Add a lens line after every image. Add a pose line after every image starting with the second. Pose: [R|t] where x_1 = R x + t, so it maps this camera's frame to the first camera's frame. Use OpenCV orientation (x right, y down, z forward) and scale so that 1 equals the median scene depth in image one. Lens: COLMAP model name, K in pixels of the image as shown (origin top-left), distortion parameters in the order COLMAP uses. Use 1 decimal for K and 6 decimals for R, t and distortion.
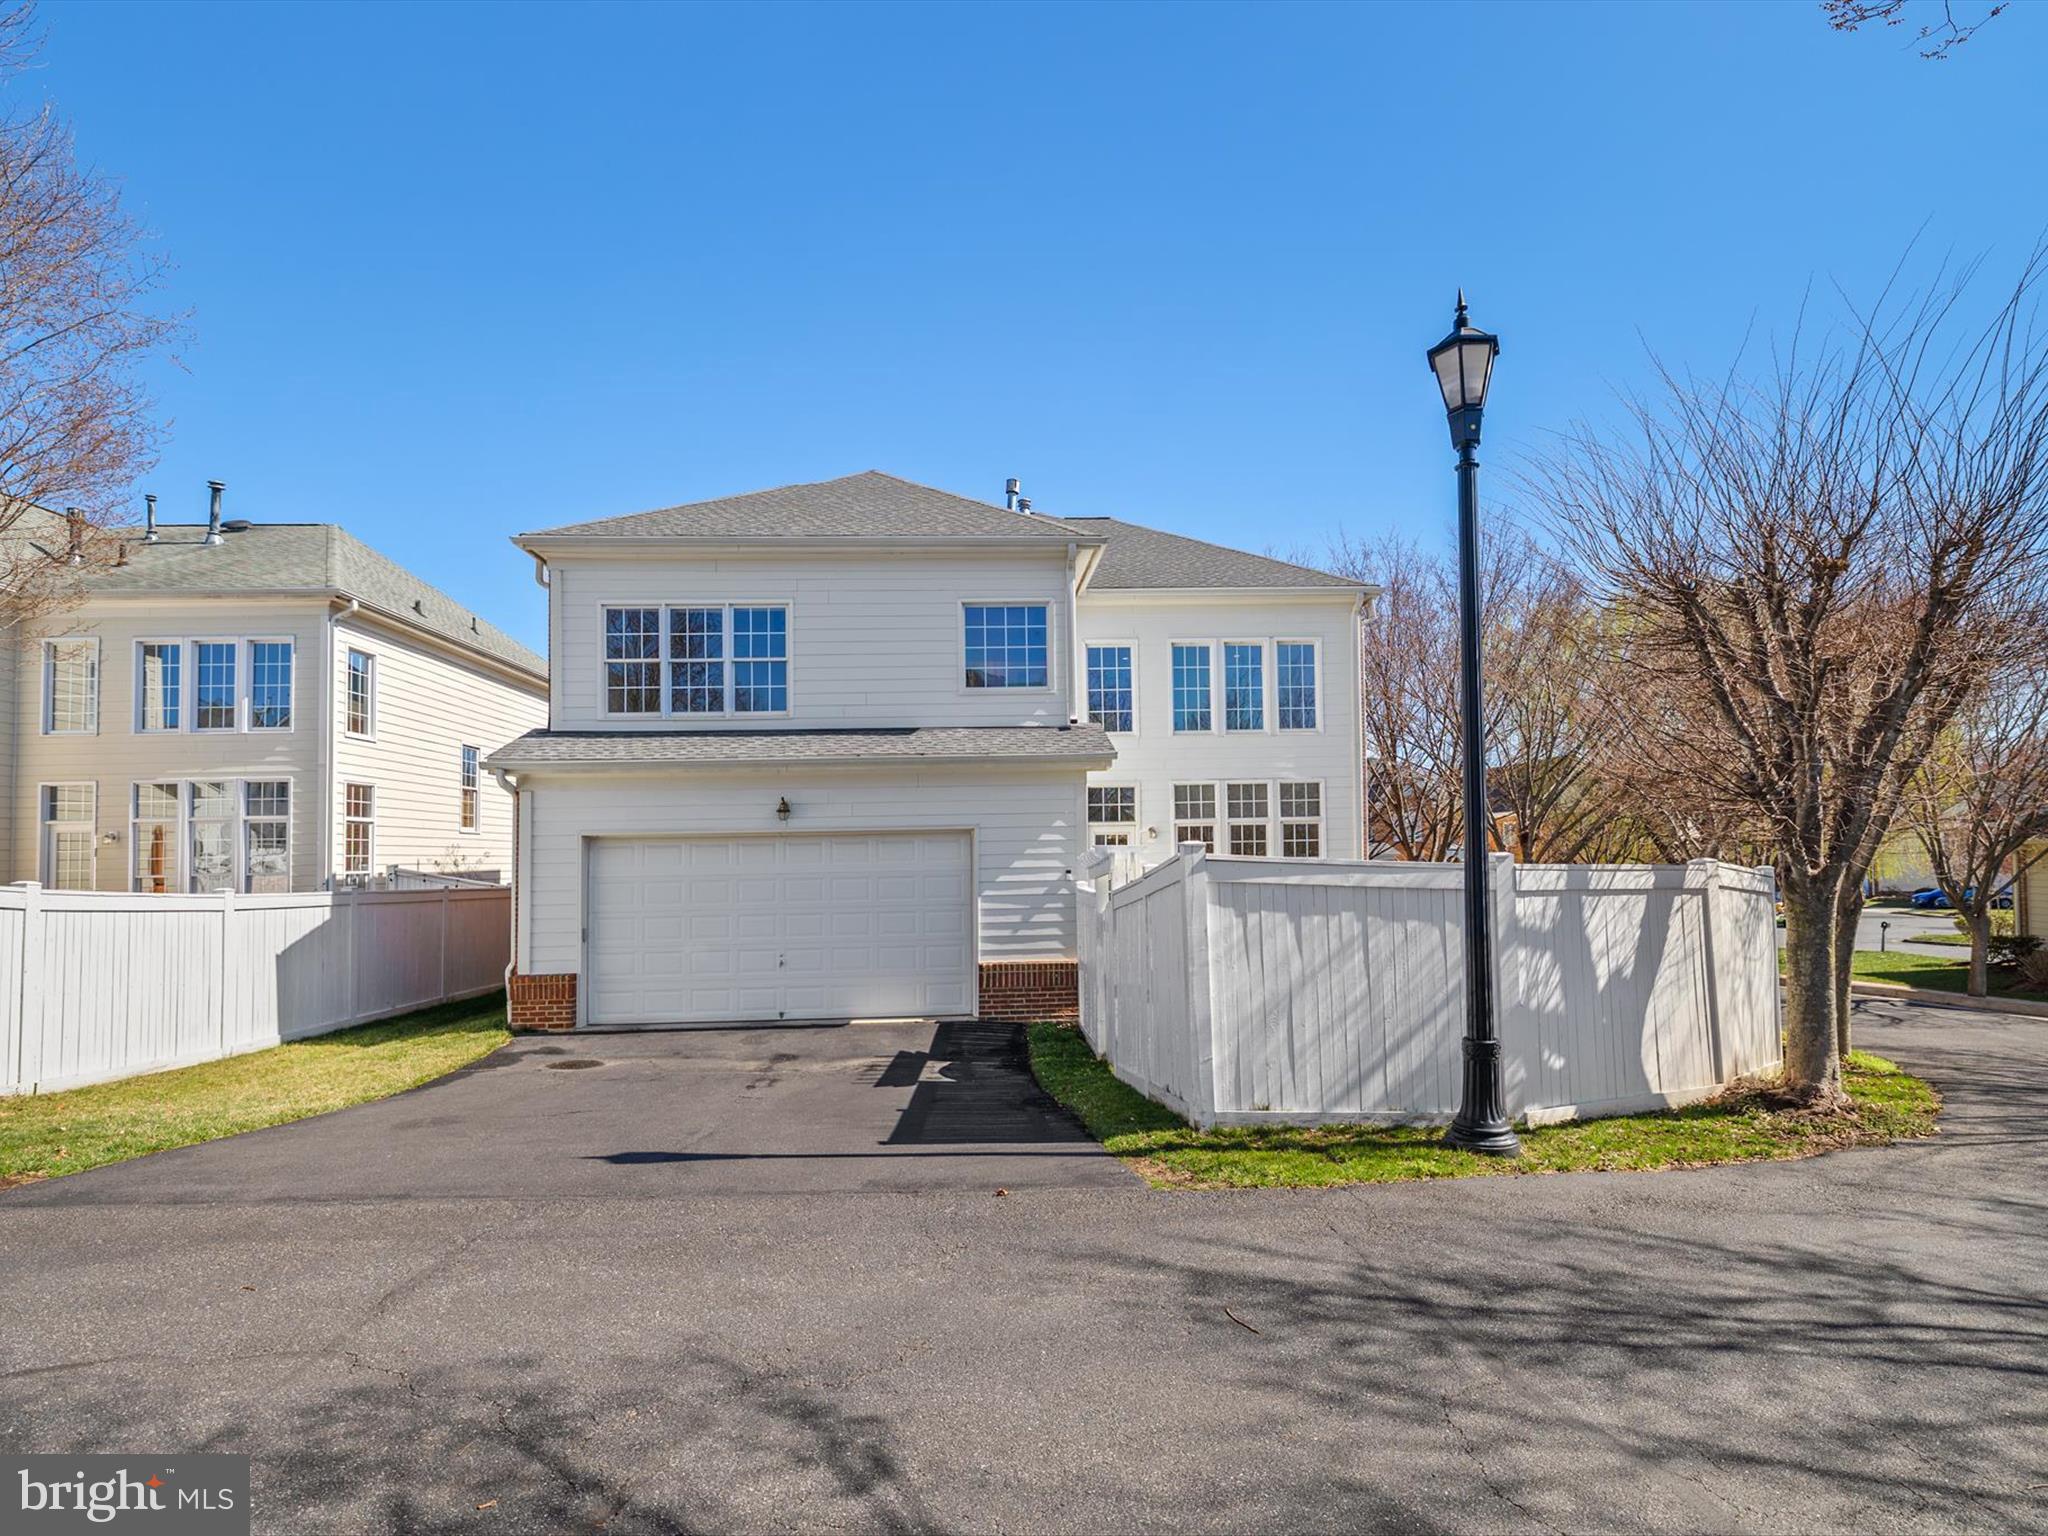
lens RADIAL K [[1040.8, 0, 1025.9], [0, 1040.8, 841.3], [0, 0, 1]] dist [0.000244, 0.000478]
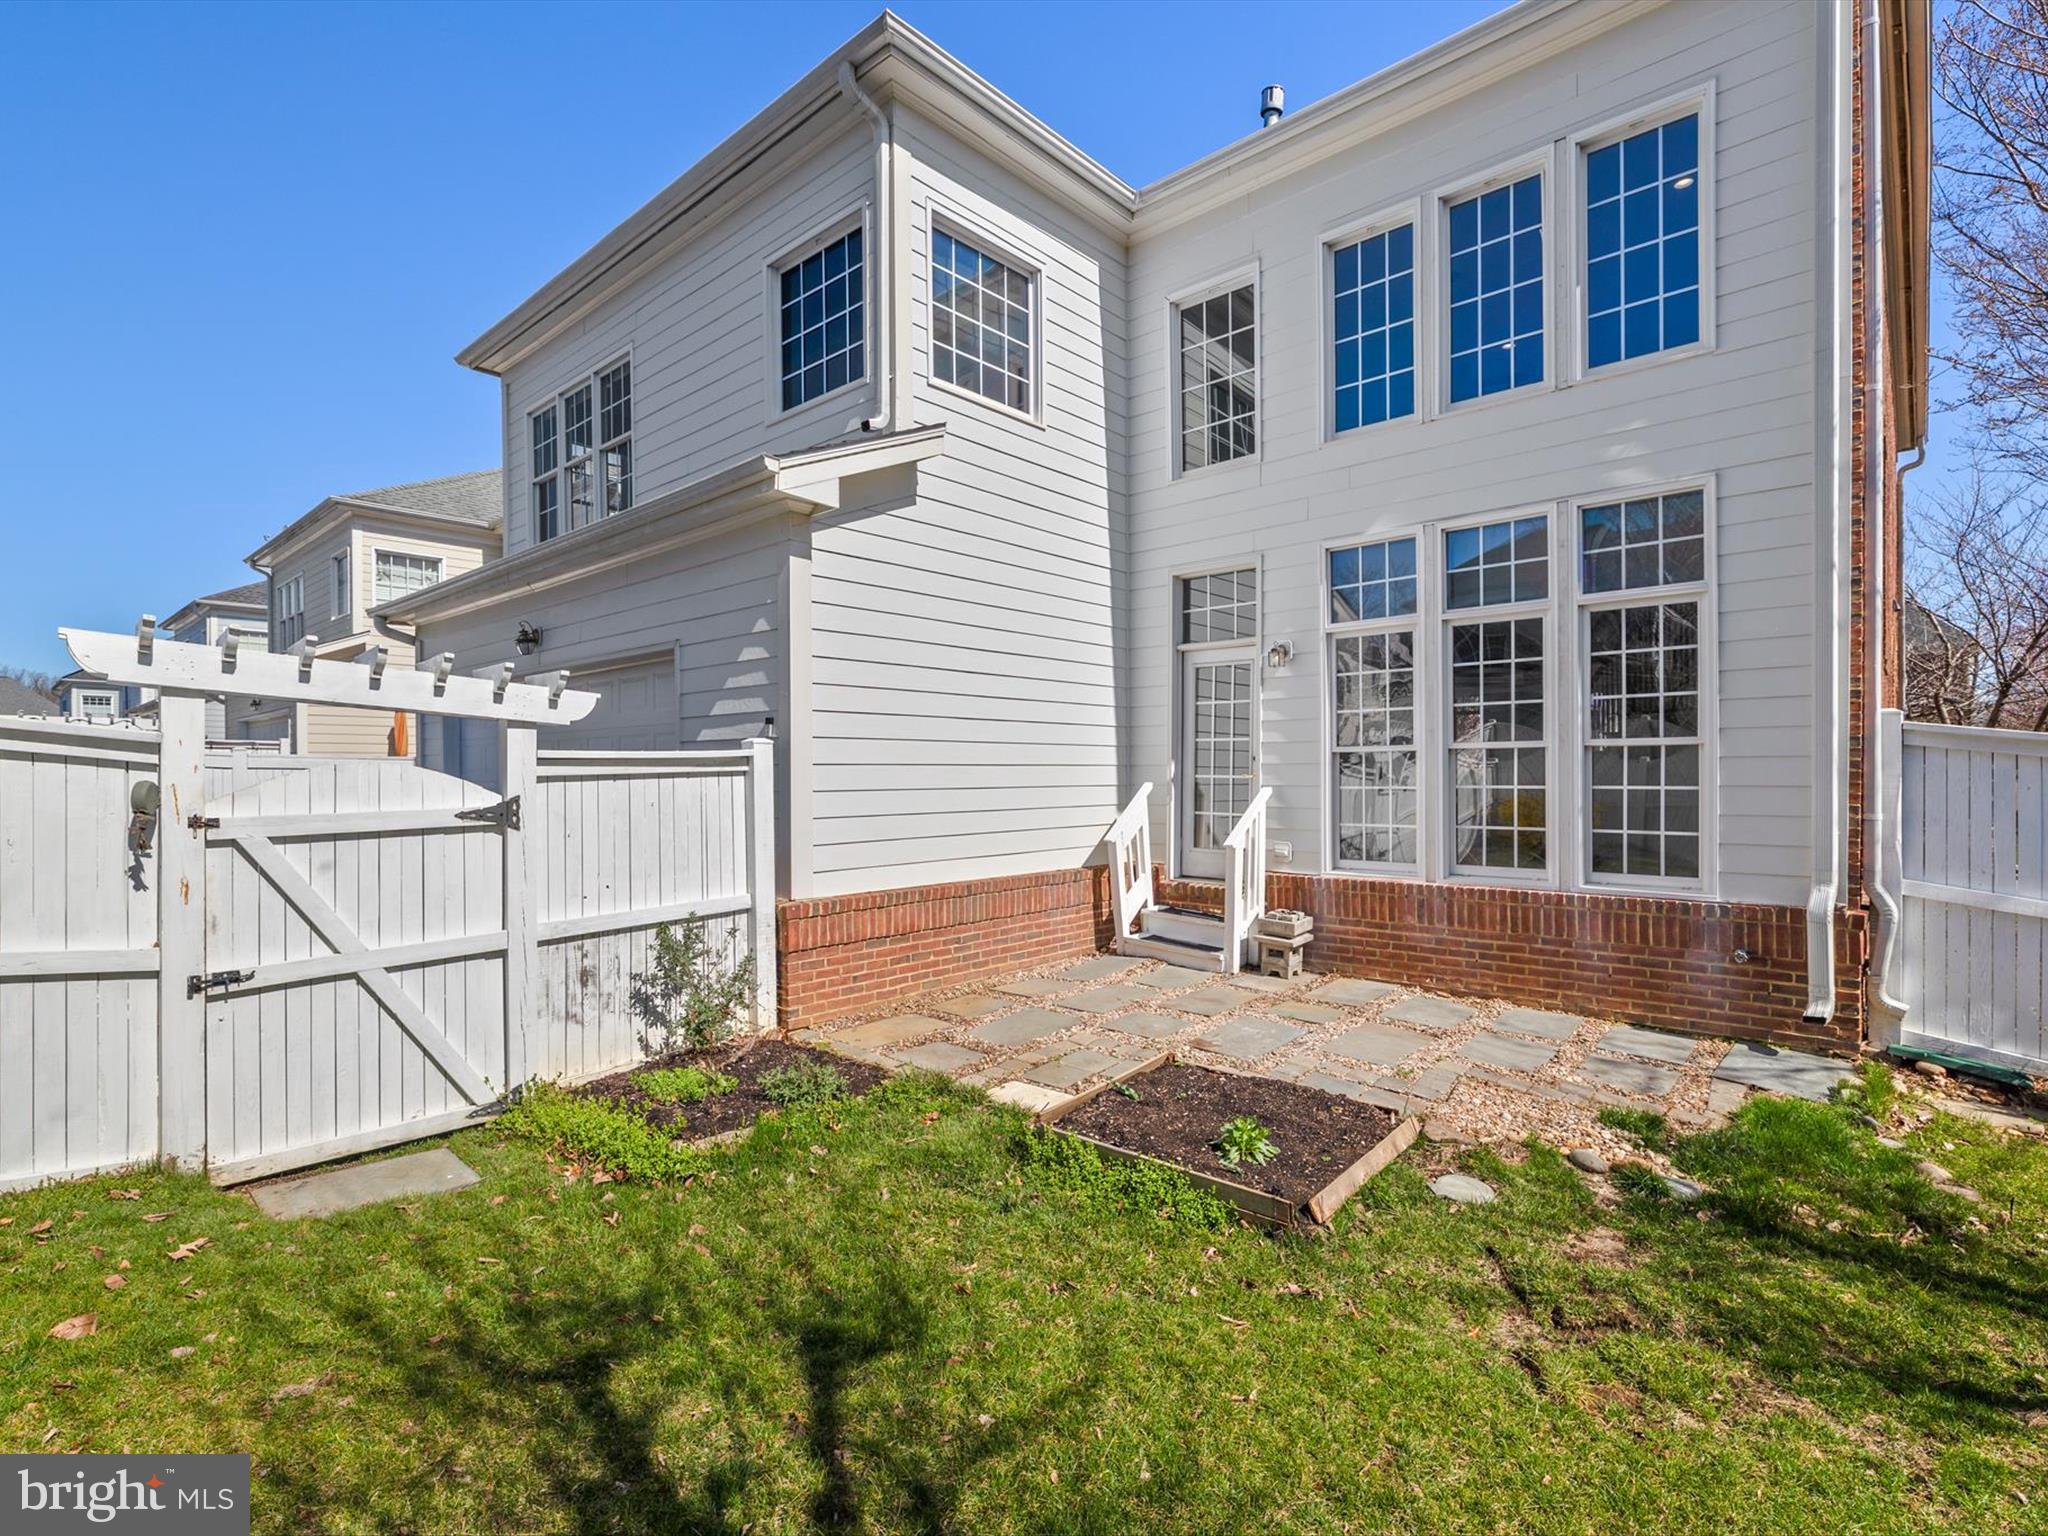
lens RADIAL K [[1019.1, 0, 1029.4], [0, 1019.1, 776.5], [0, 0, 1]] dist [0.000306, 0.000243]
pose [[0.700088, 0.016254, -0.713871, 0.457035], [0.005507, 0.999588, 0.028160, 0.041151], [0.714035, -0.023646, 0.699710, 0.706129]]
